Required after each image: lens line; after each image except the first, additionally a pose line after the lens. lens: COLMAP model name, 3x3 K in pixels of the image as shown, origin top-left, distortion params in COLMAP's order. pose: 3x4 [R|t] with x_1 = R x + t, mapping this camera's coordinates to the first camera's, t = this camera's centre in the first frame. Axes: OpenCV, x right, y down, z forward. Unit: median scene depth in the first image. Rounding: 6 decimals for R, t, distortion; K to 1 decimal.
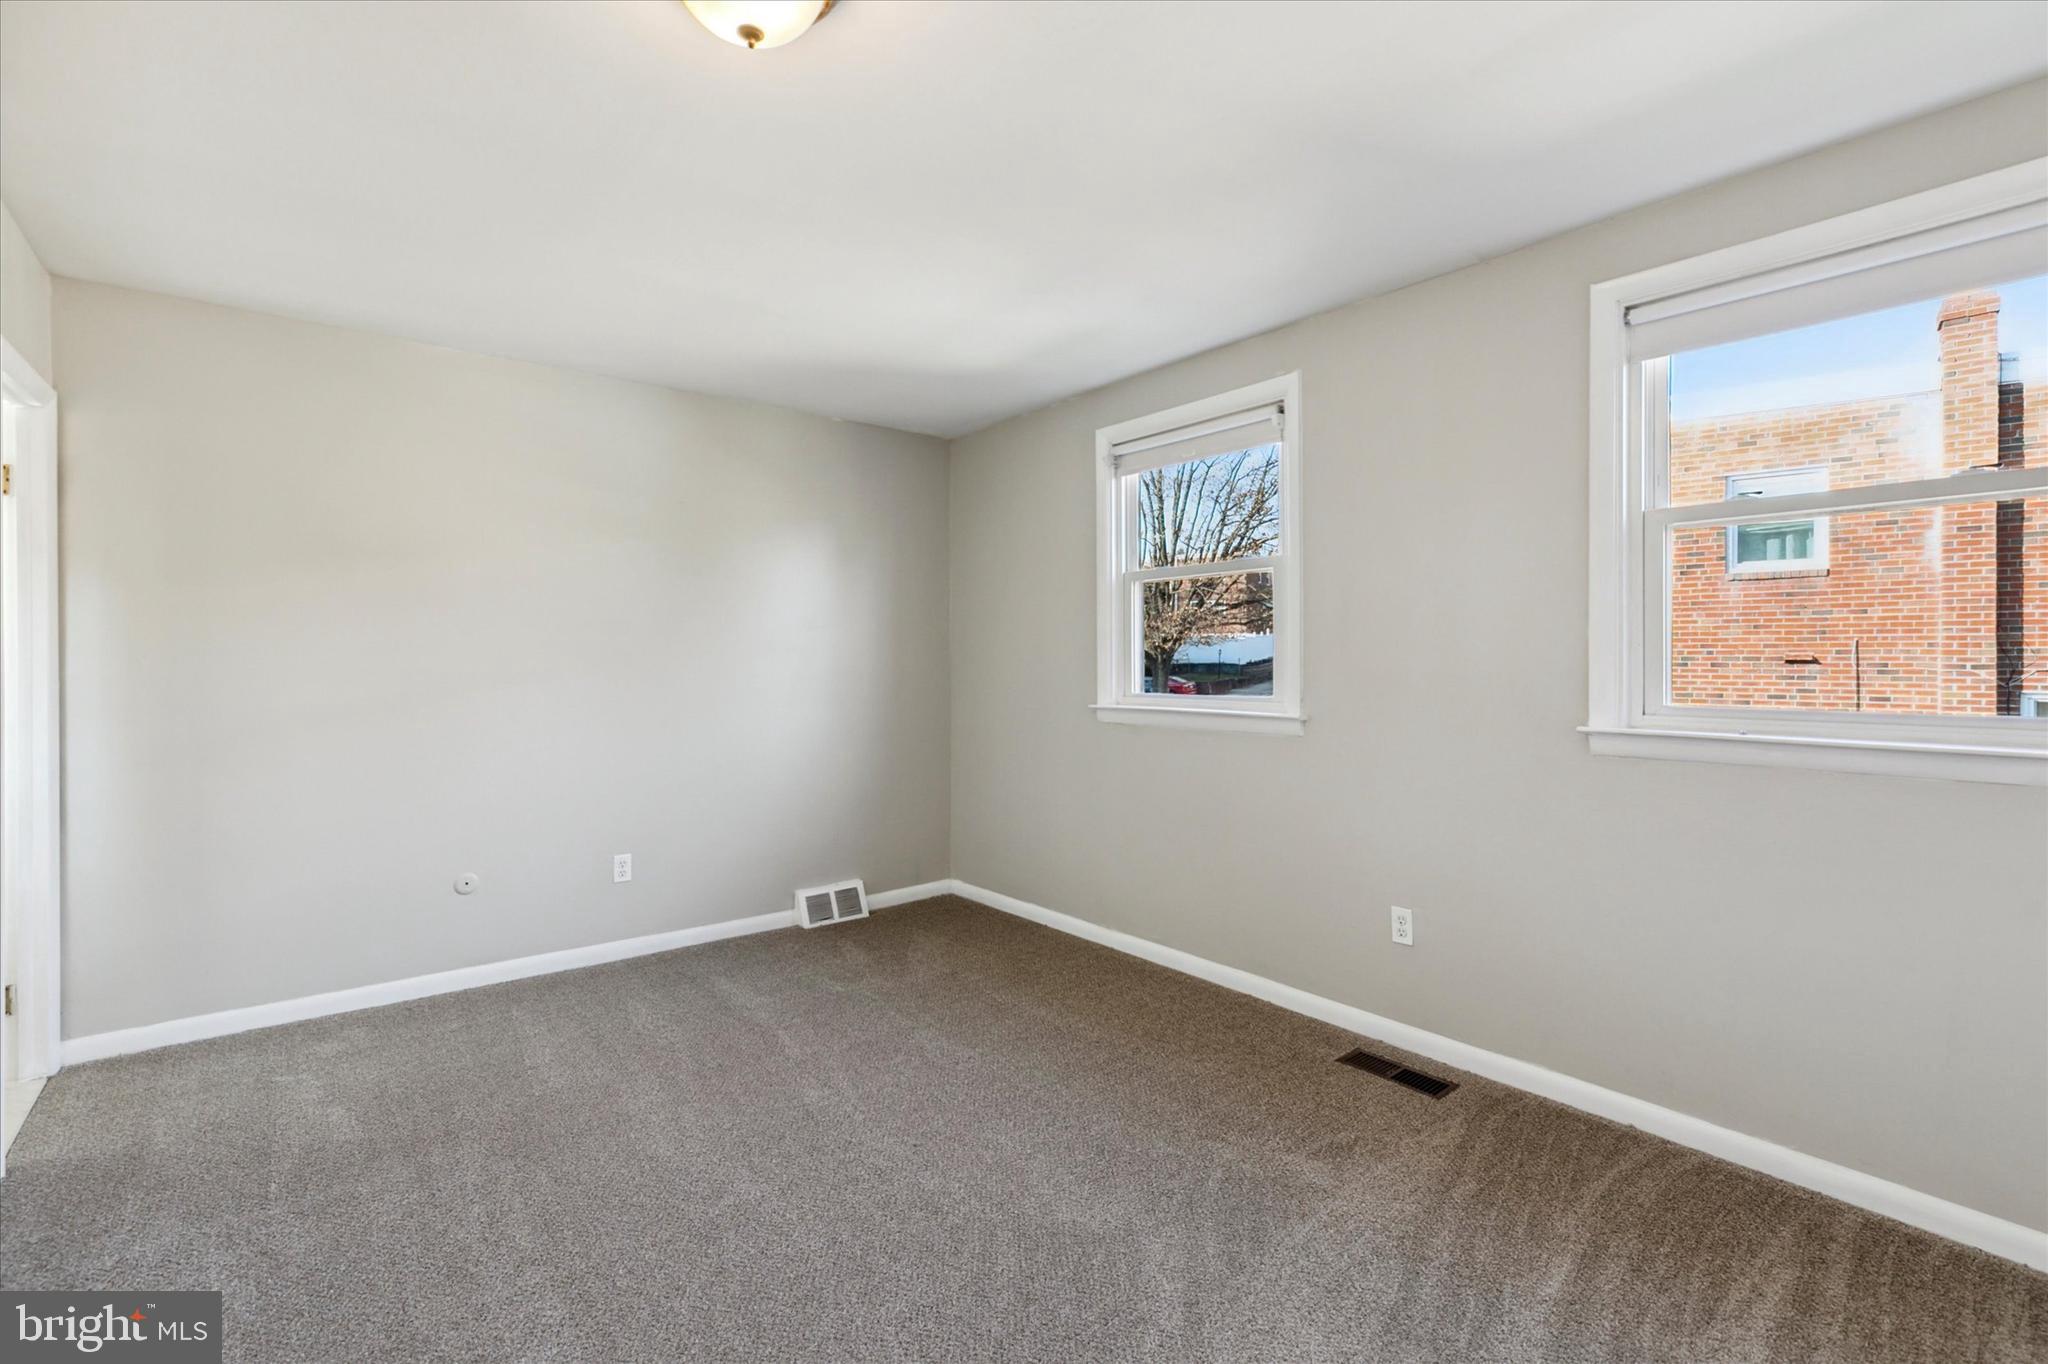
lens RADIAL K [[924.3, 0, 1025.4], [0, 924.3, 655.7], [0, 0, 1]] dist [0.000865, 0.000097]
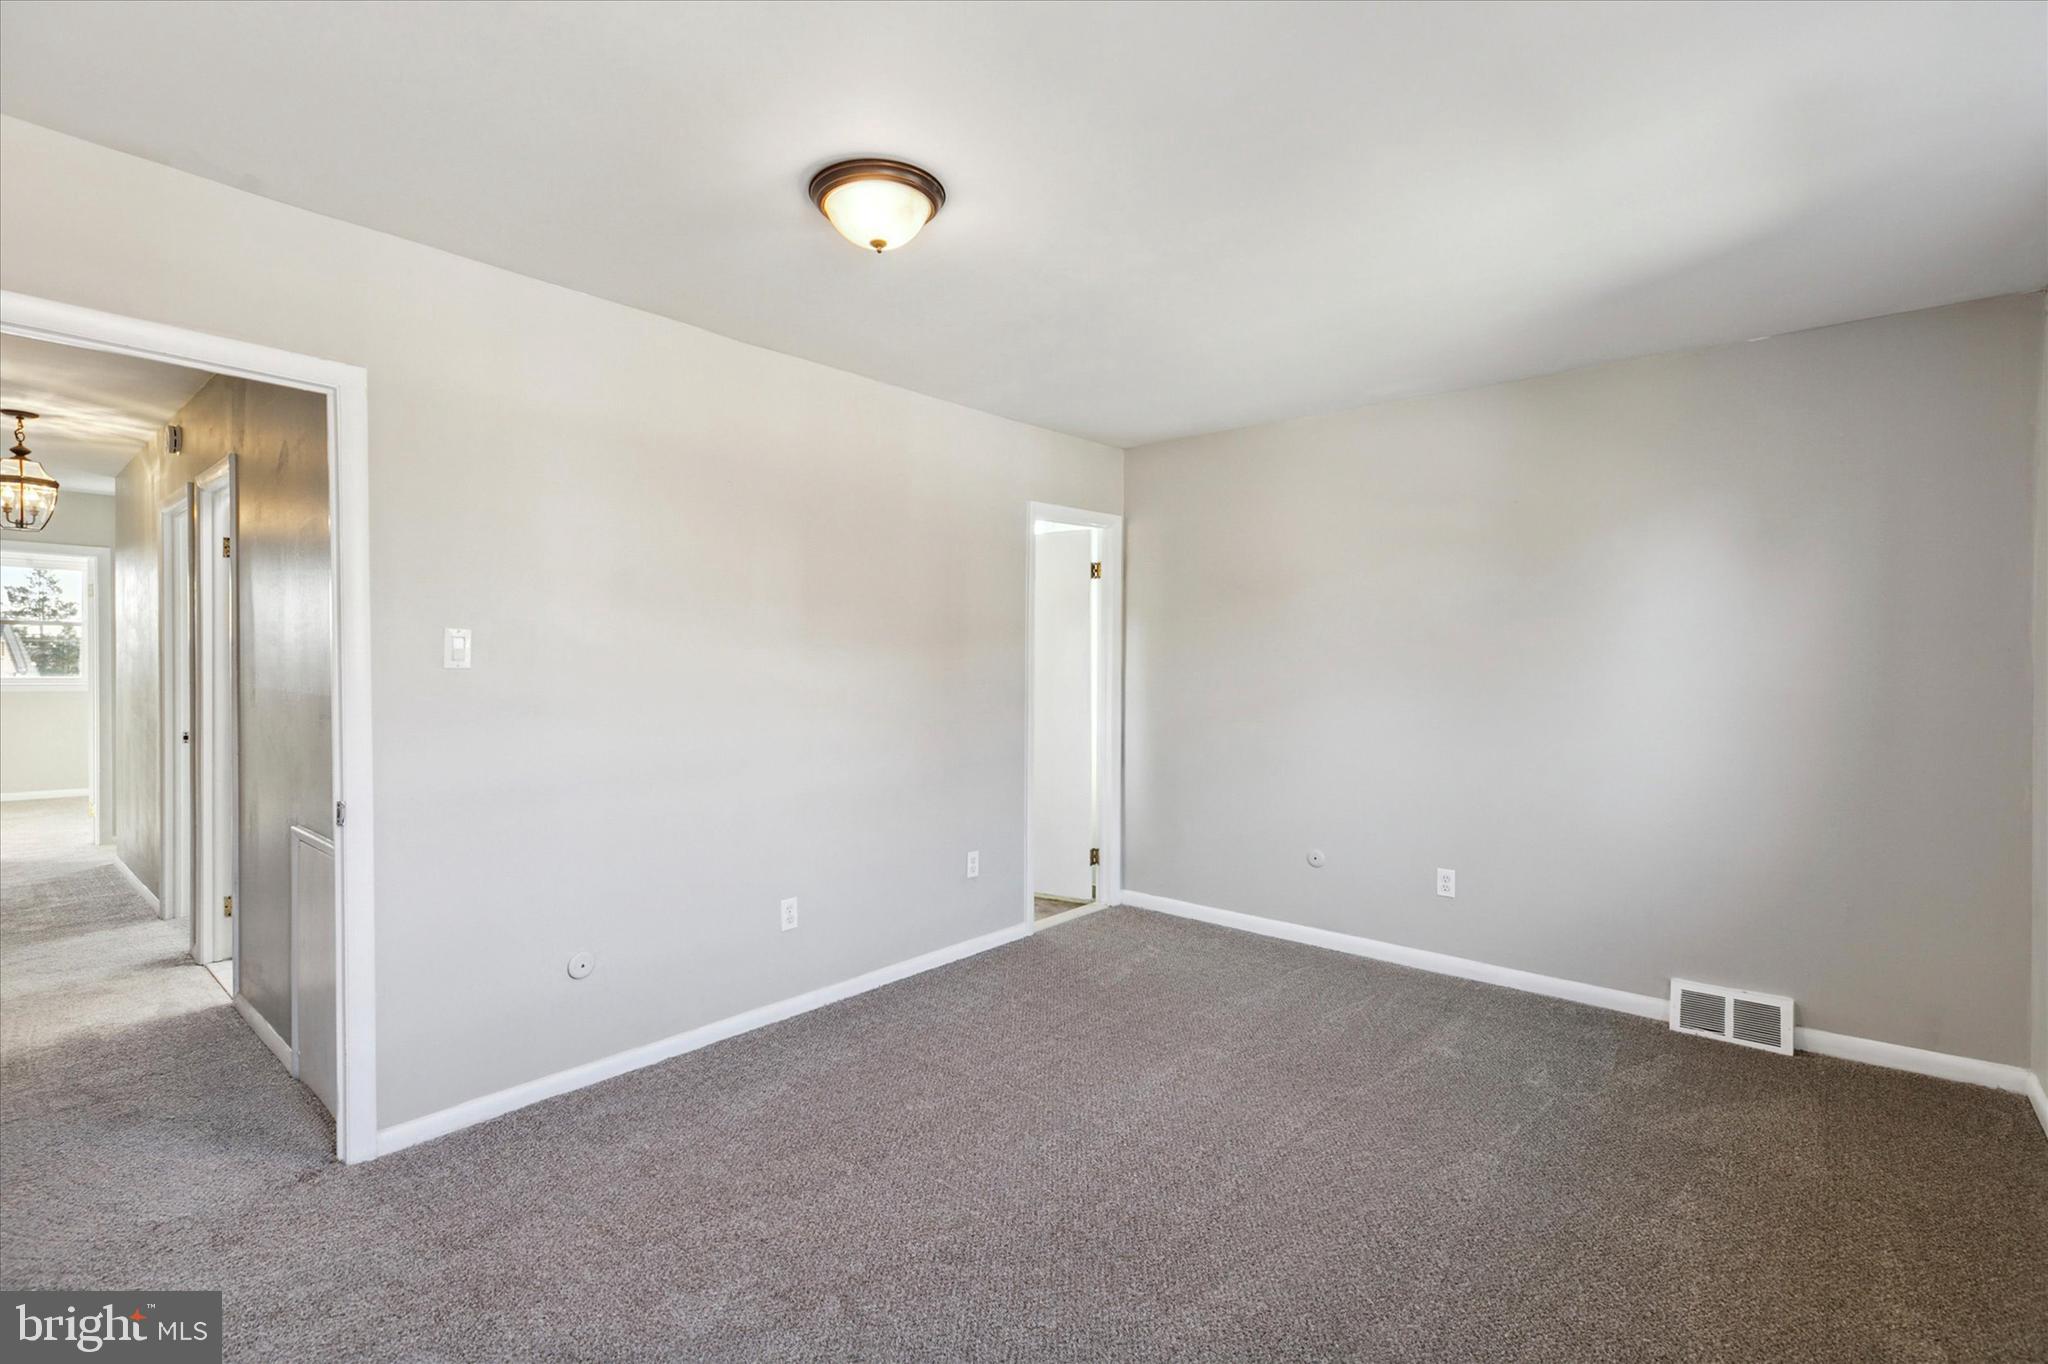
lens RADIAL K [[924.9, 0, 1027.0], [0, 924.9, 672.4], [0, 0, 1]] dist [0.001581, 0.000294]
pose [[0.187042, 0.011101, -0.982289, 0.459100], [-0.006389, 0.999929, 0.010084, -0.003905], [0.982331, 0.004389, 0.187099, 0.374092]]
